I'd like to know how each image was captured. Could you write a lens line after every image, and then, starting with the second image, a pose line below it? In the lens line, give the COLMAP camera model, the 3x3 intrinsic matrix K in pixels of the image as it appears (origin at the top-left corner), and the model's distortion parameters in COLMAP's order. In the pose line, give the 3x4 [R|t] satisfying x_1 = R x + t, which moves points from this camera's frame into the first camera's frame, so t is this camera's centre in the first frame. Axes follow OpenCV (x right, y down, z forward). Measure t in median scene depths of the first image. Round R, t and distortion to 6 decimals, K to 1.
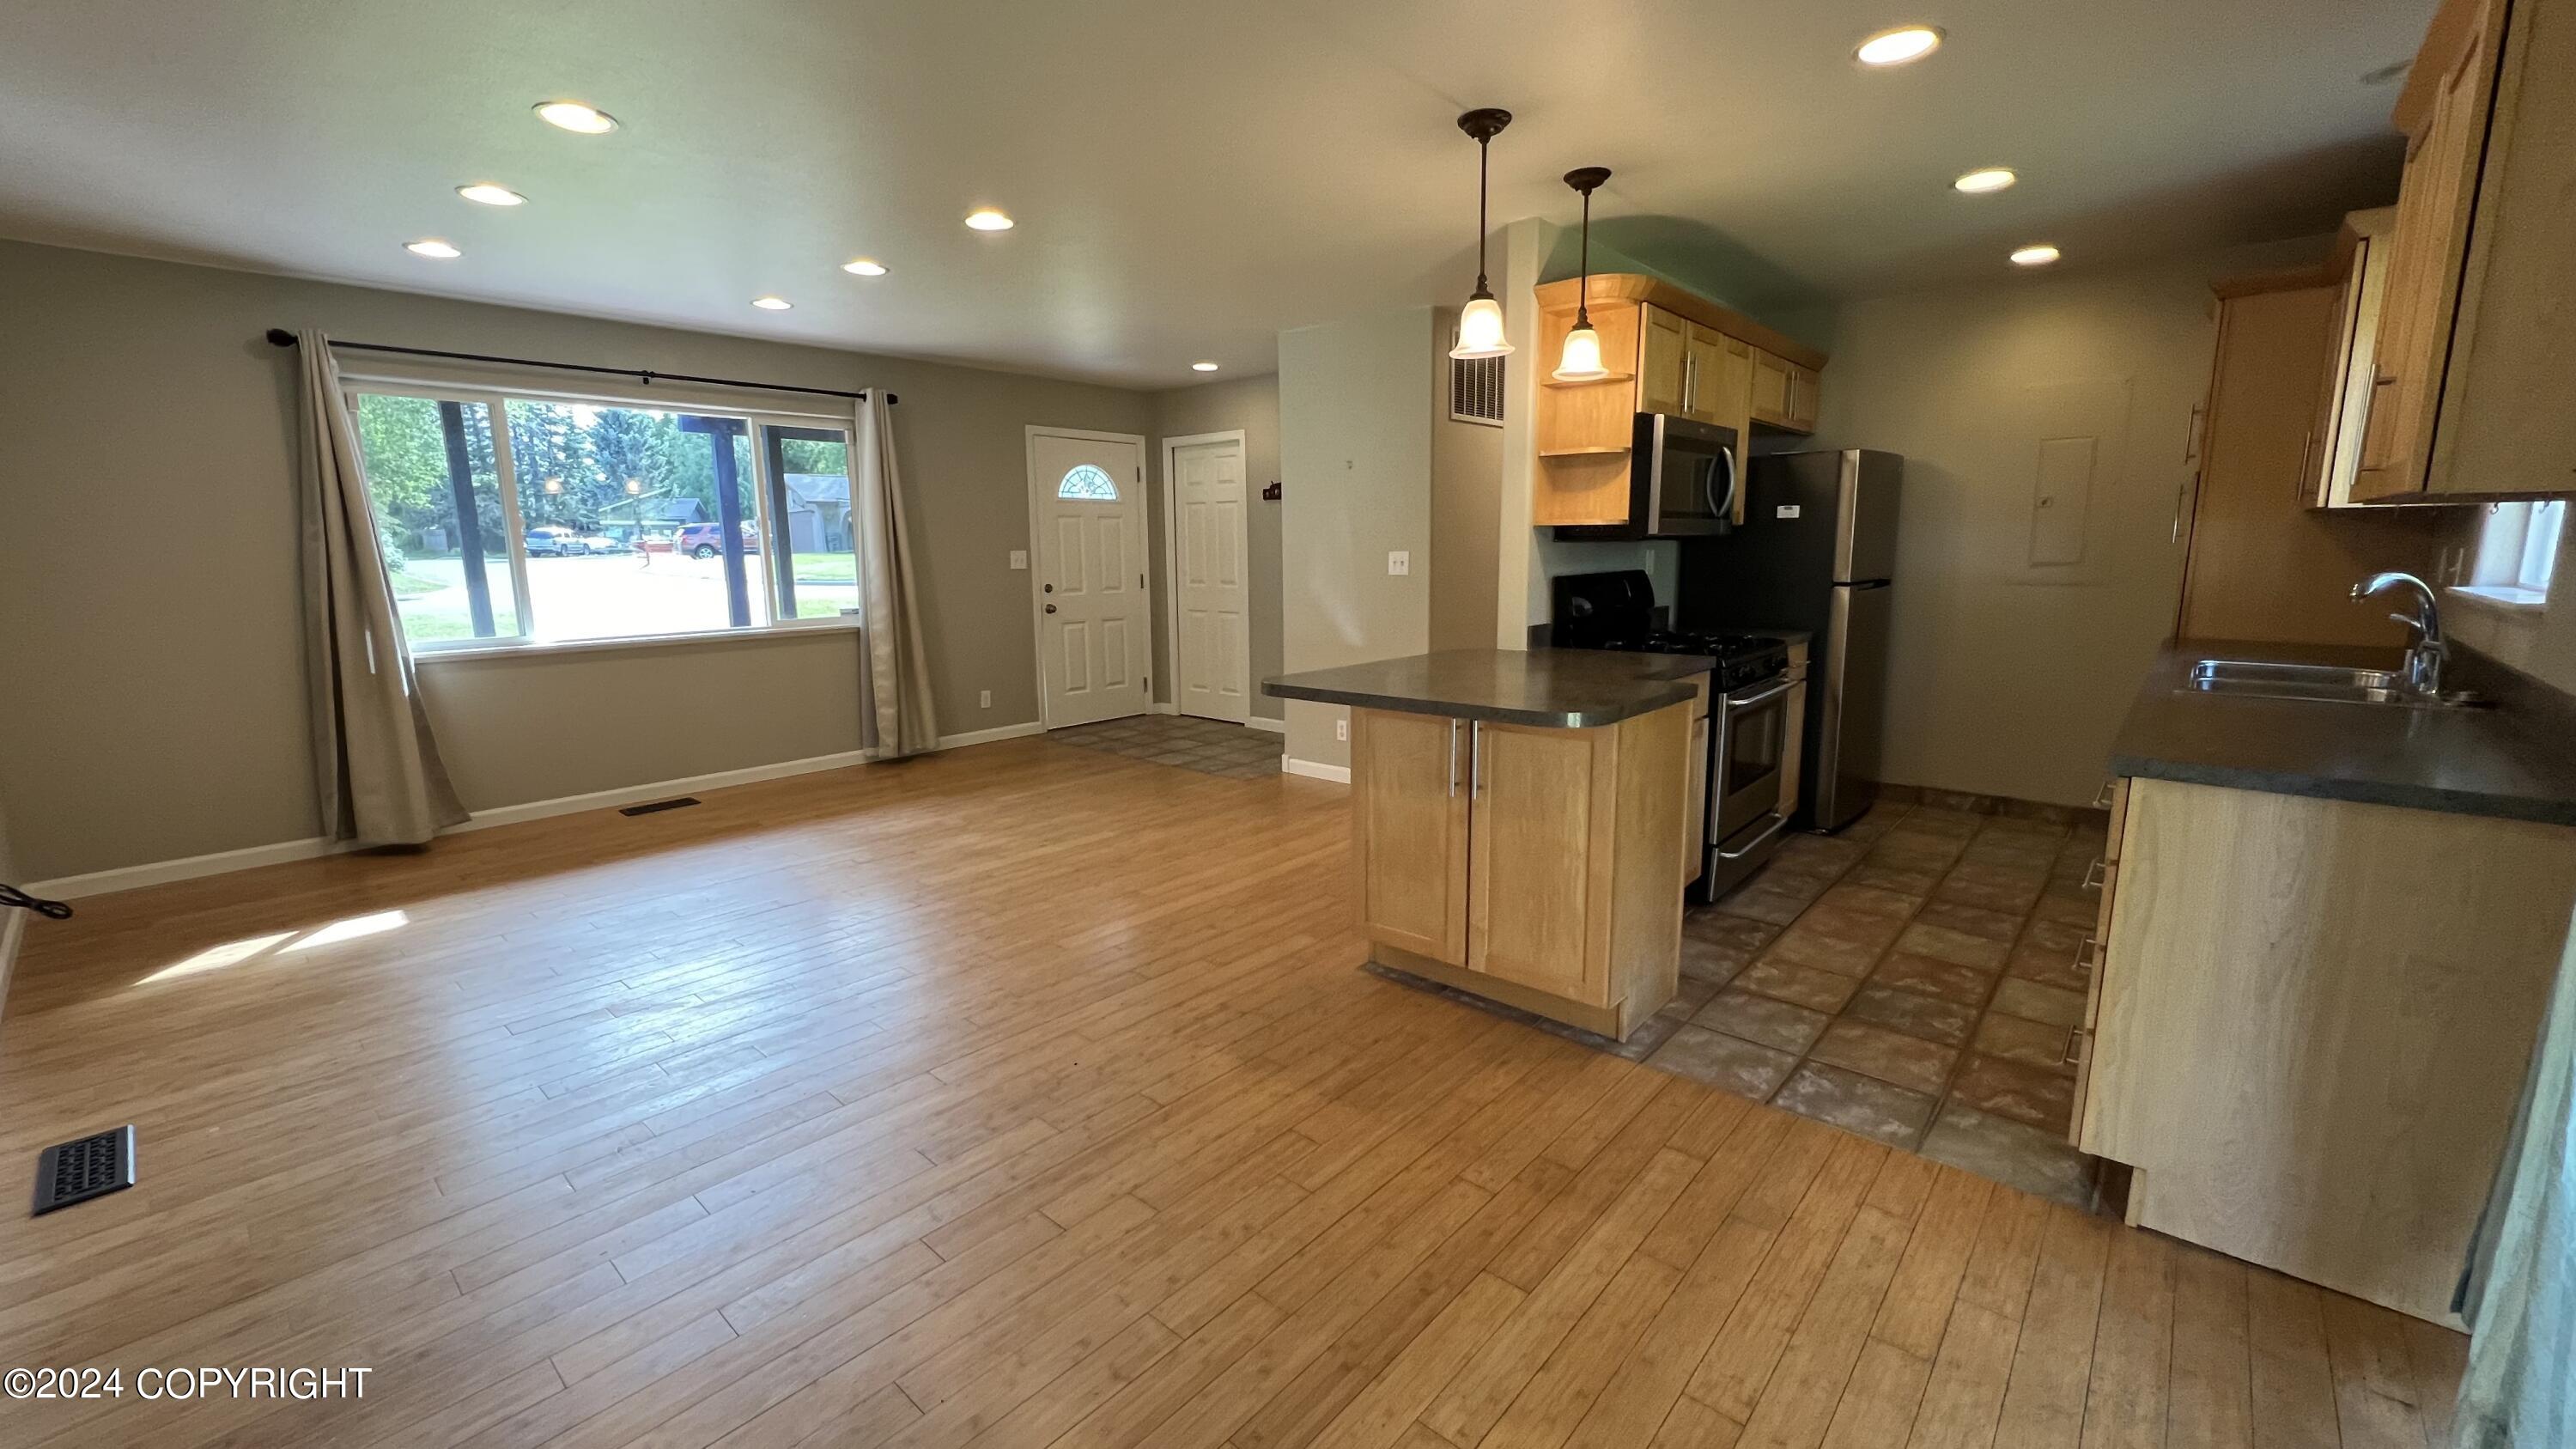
lens RADIAL K [[1029.4, 0, 1288.1], [0, 1029.4, 723.0], [0, 0, 1]] dist [-0.001512, 0.000478]
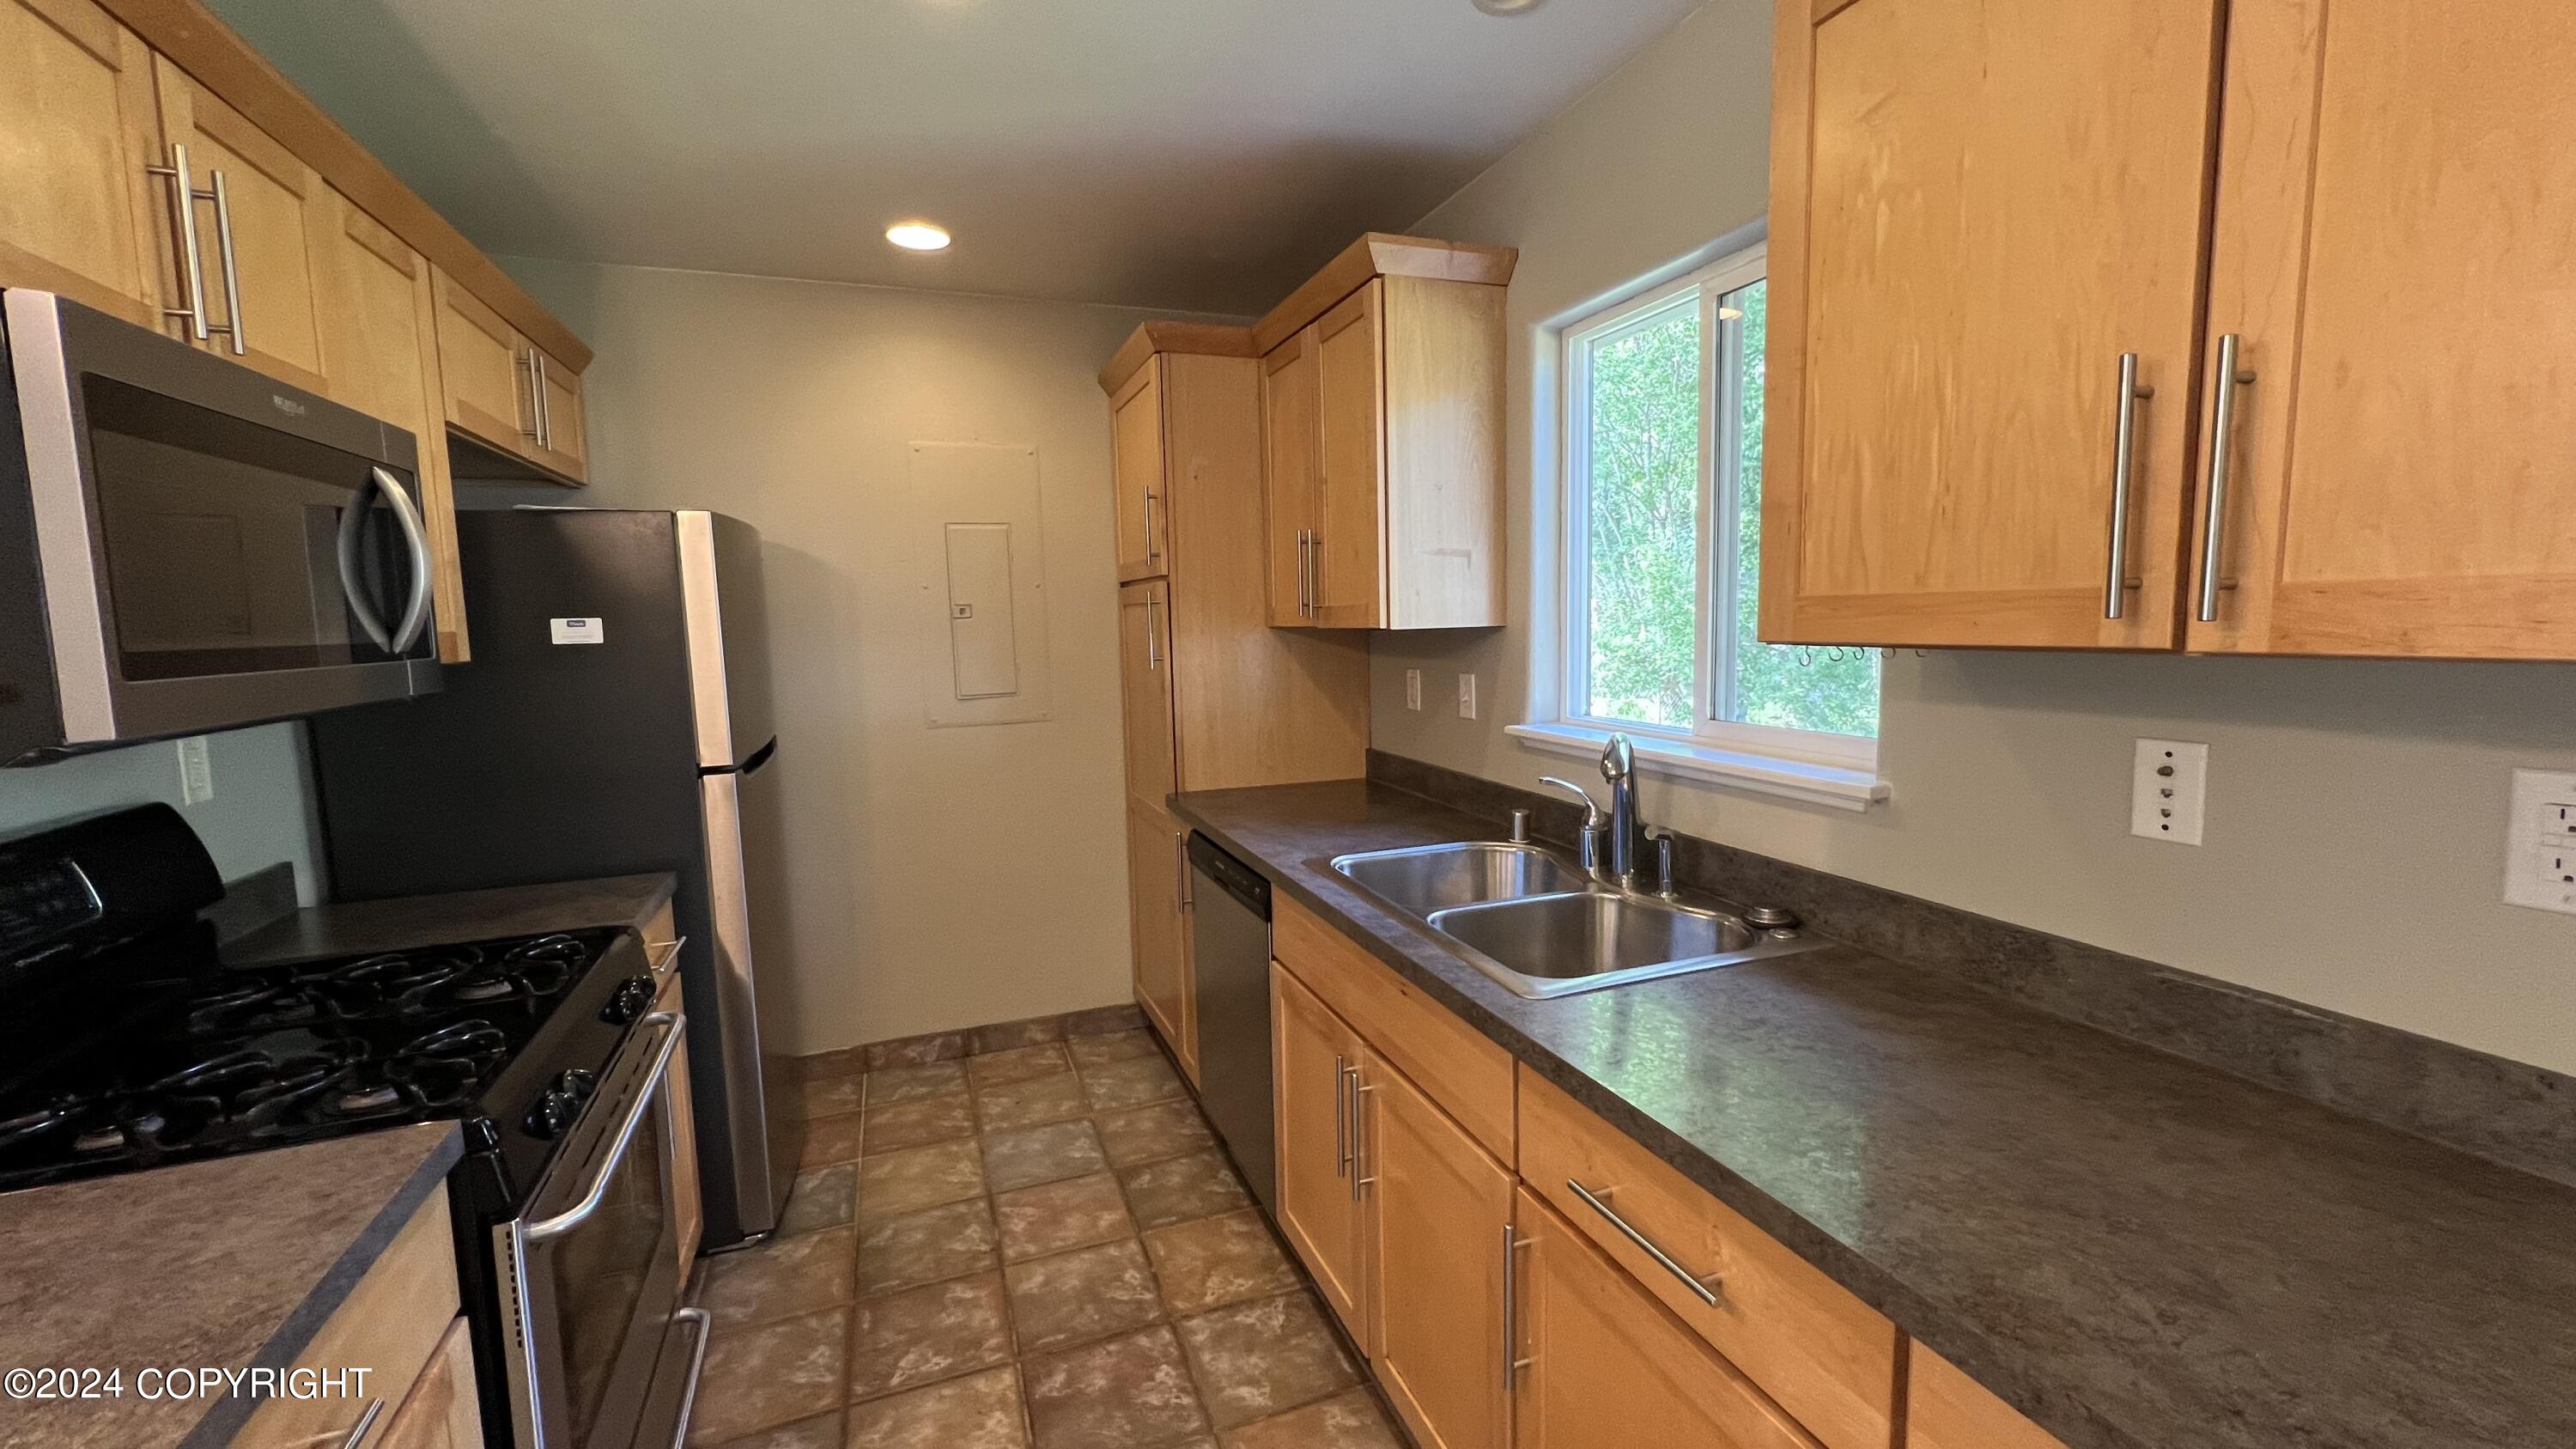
lens RADIAL K [[1029.4, 0, 1291.6], [0, 1029.4, 722.9], [0, 0, 1]] dist [-0.001512, 0.000478]
pose [[0.461667, -0.093557, 0.882106, 0.246313], [0.171182, 0.985127, 0.014892, -0.130156], [-0.870379, 0.144125, 0.470816, 0.565012]]
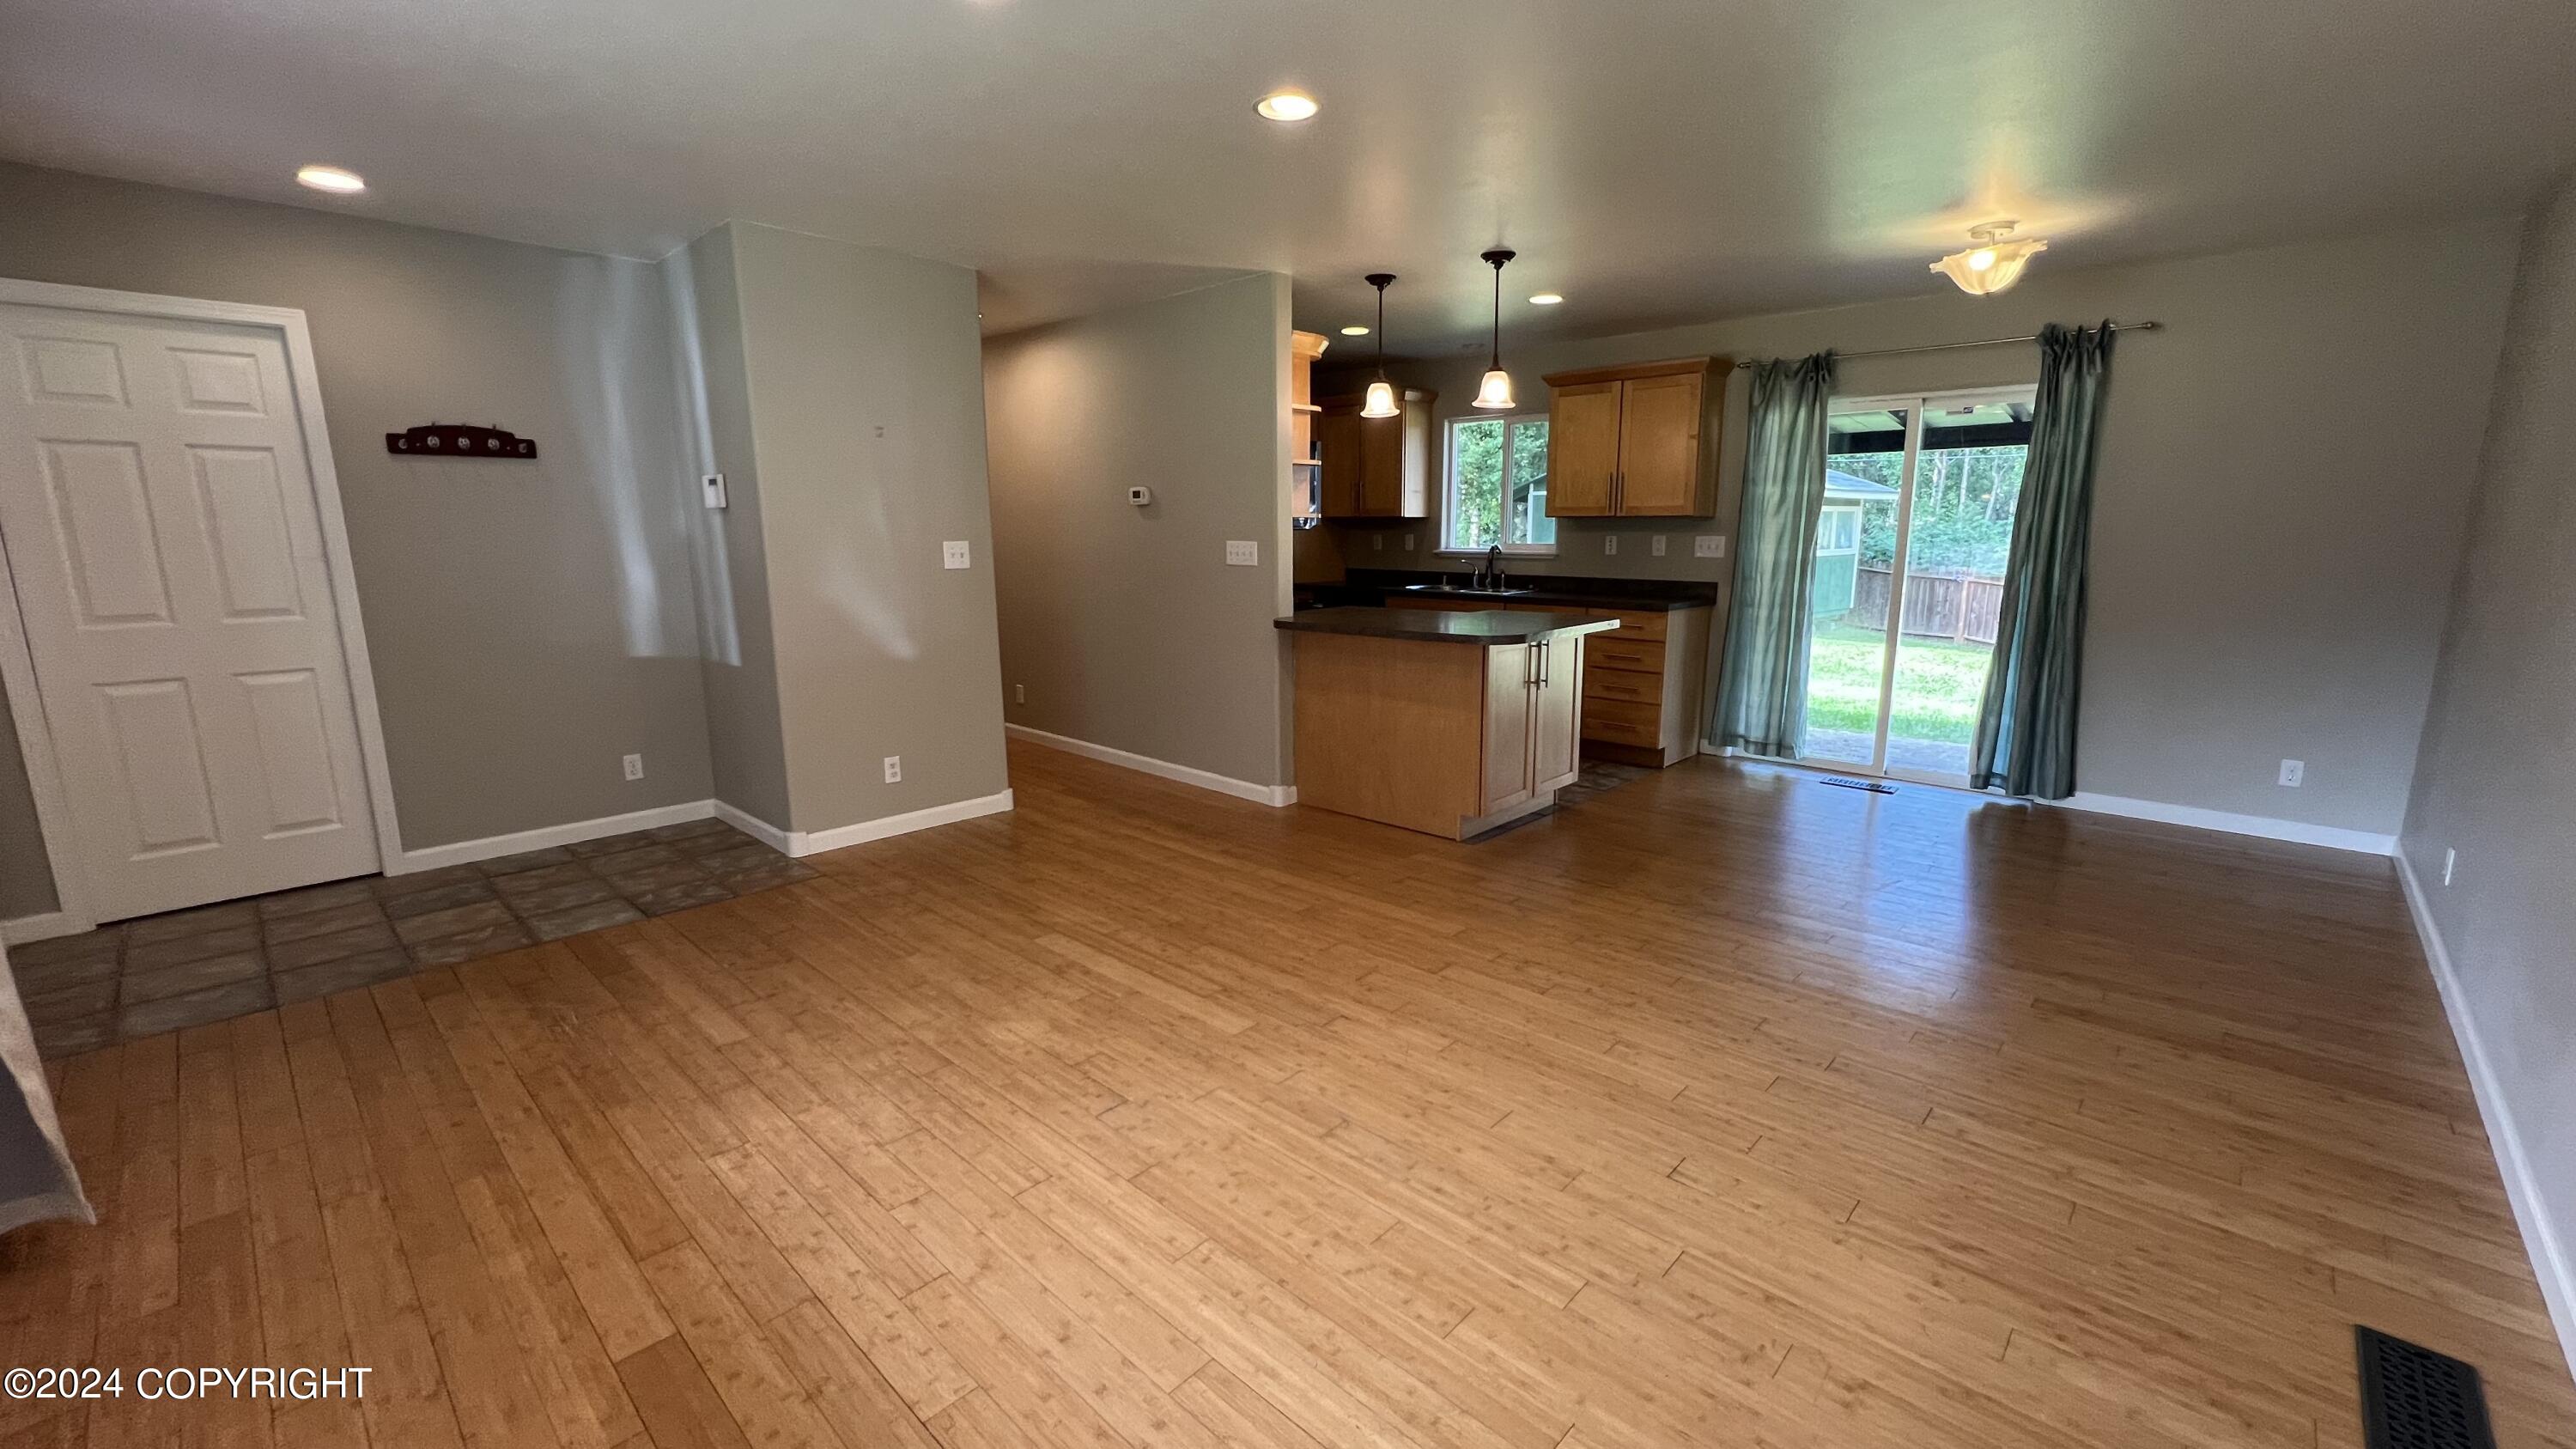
lens RADIAL K [[1029.4, 0, 1288.2], [0, 1029.4, 731.4], [0, 0, 1]] dist [-0.001512, 0.000478]
pose [[0.027009, -0.184202, 0.982517, -1.021736], [0.176506, 0.968312, 0.176687, -0.154224], [-0.983929, 0.168649, 0.058666, 0.937327]]
